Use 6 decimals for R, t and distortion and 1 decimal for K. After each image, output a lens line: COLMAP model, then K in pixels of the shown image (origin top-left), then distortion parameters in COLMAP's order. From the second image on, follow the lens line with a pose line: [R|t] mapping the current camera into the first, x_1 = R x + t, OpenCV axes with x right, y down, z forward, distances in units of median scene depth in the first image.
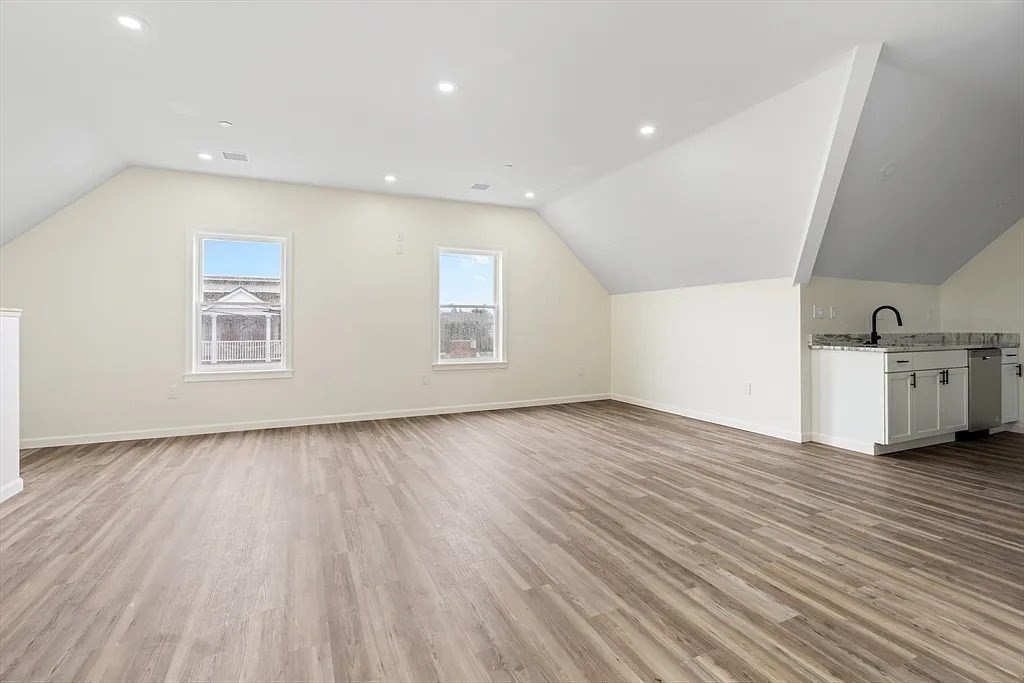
lens RADIAL K [[467.3, 0, 515.8], [0, 467.3, 321.8], [0, 0, 1]] dist [-0.003380, -0.000662]
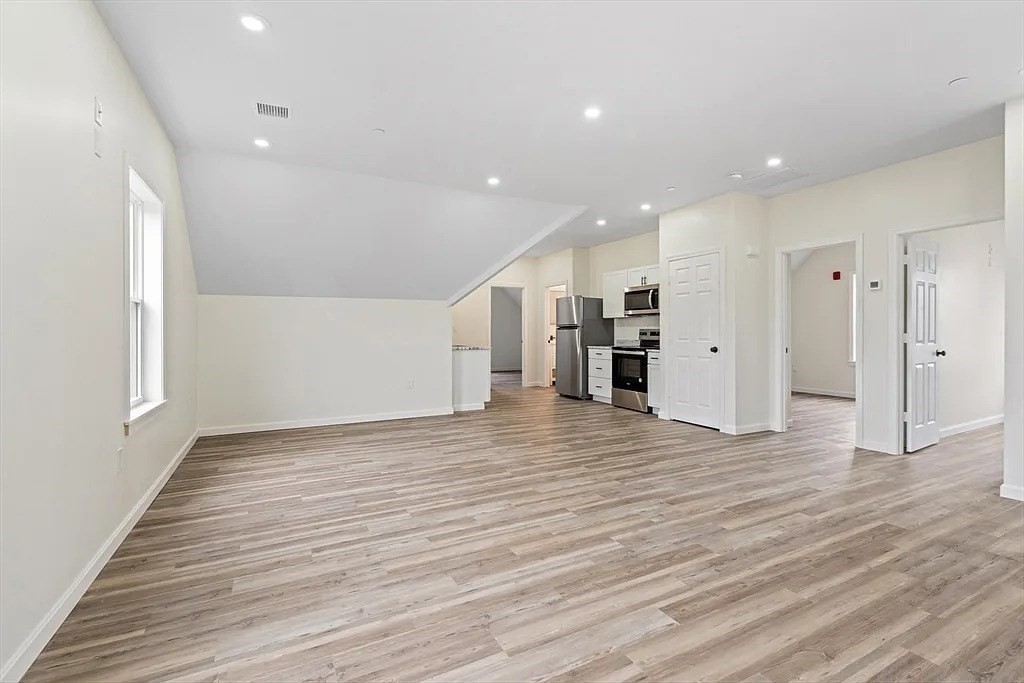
lens RADIAL K [[461.8, 0, 511.5], [0, 461.8, 336.9], [0, 0, 1]] dist [-0.004062, 0.000123]
pose [[-0.040471, -0.006360, 0.999160, -1.372004], [-0.004403, 0.999971, 0.006187, 0.008868], [-0.999171, -0.004149, -0.040497, 1.392737]]
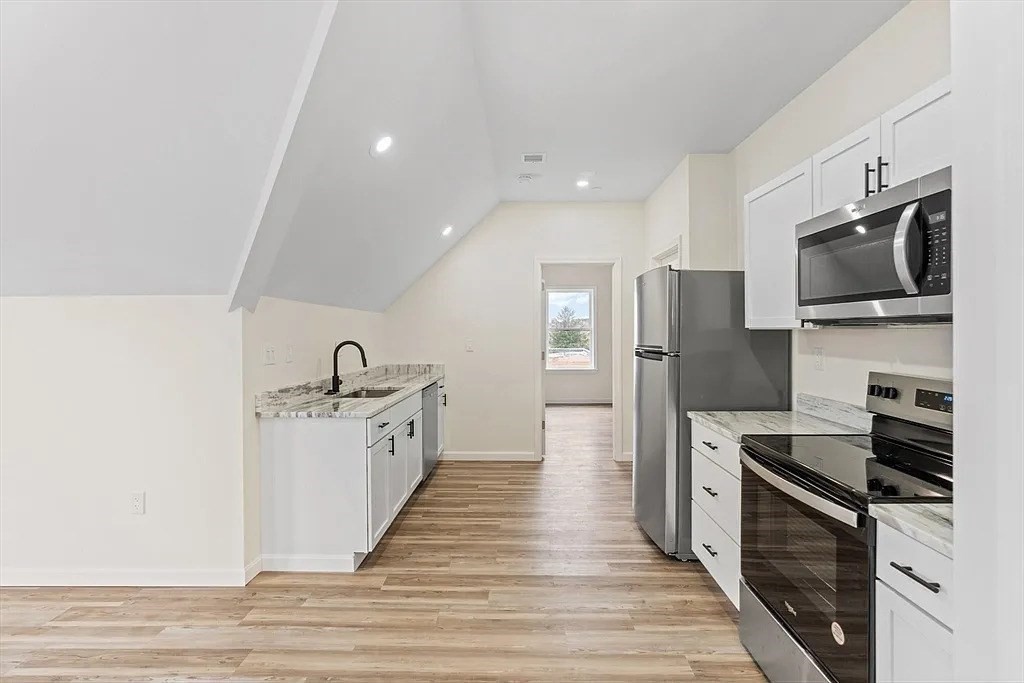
lens RADIAL K [[466.2, 0, 513.7], [0, 466.2, 331.5], [0, 0, 1]] dist [-0.004518, -0.000409]
pose [[0.433305, -0.001255, 0.901247, 0.383526], [-0.003024, 0.999991, 0.002846, -0.087946], [-0.901242, -0.003959, 0.433297, 0.725968]]
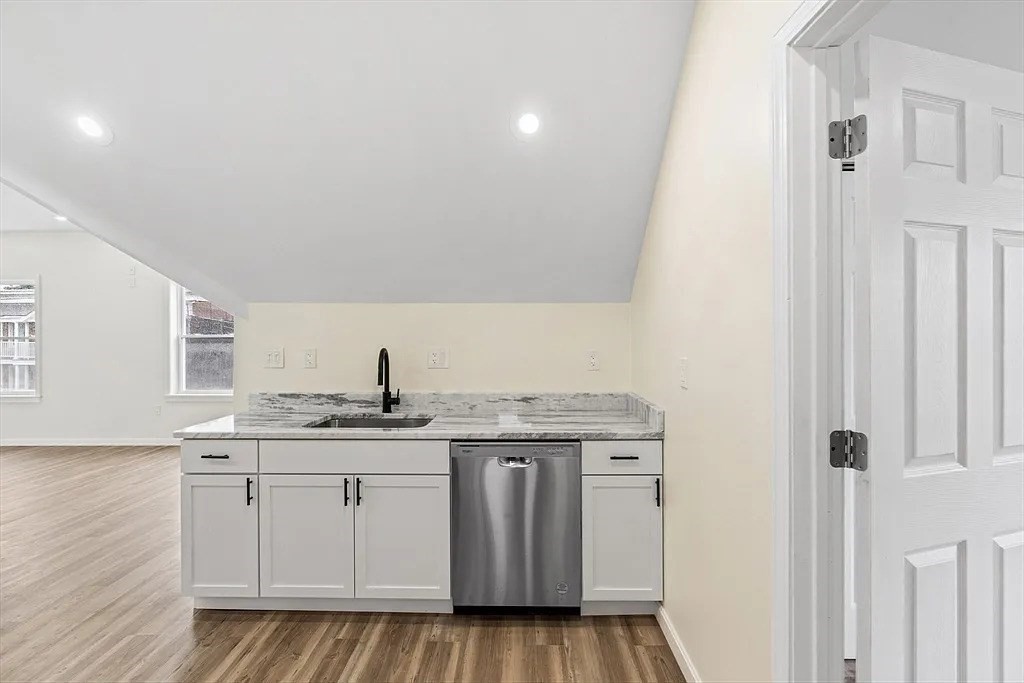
lens RADIAL K [[461.8, 0, 511.5], [0, 461.8, 336.9], [0, 0, 1]] dist [-0.004062, 0.000123]
pose [[0.901394, -0.000366, -0.433000, 1.981631], [0.006159, 0.999909, 0.011975, -0.089856], [0.432957, -0.013461, 0.901314, 0.935115]]
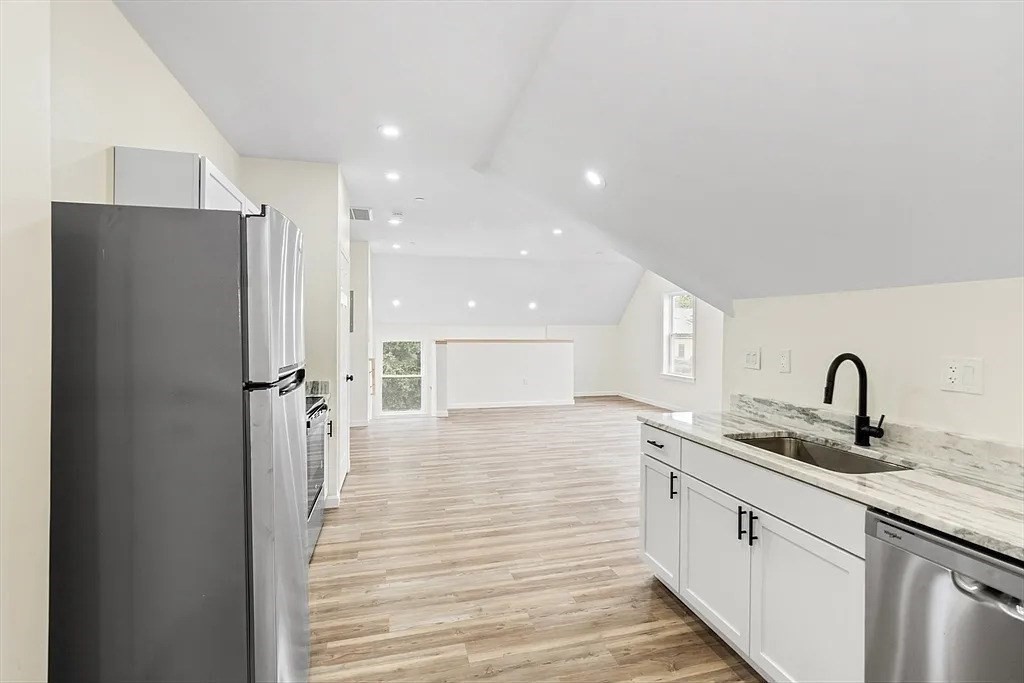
lens RADIAL K [[470.8, 0, 511.9], [0, 470.8, 334.8], [0, 0, 1]] dist [-0.002422, 0.000040]
pose [[-0.175264, 0.006557, -0.984500, 2.099358], [0.002662, 0.999977, 0.006186, -0.089734], [0.984518, -0.001536, -0.175278, 1.314564]]
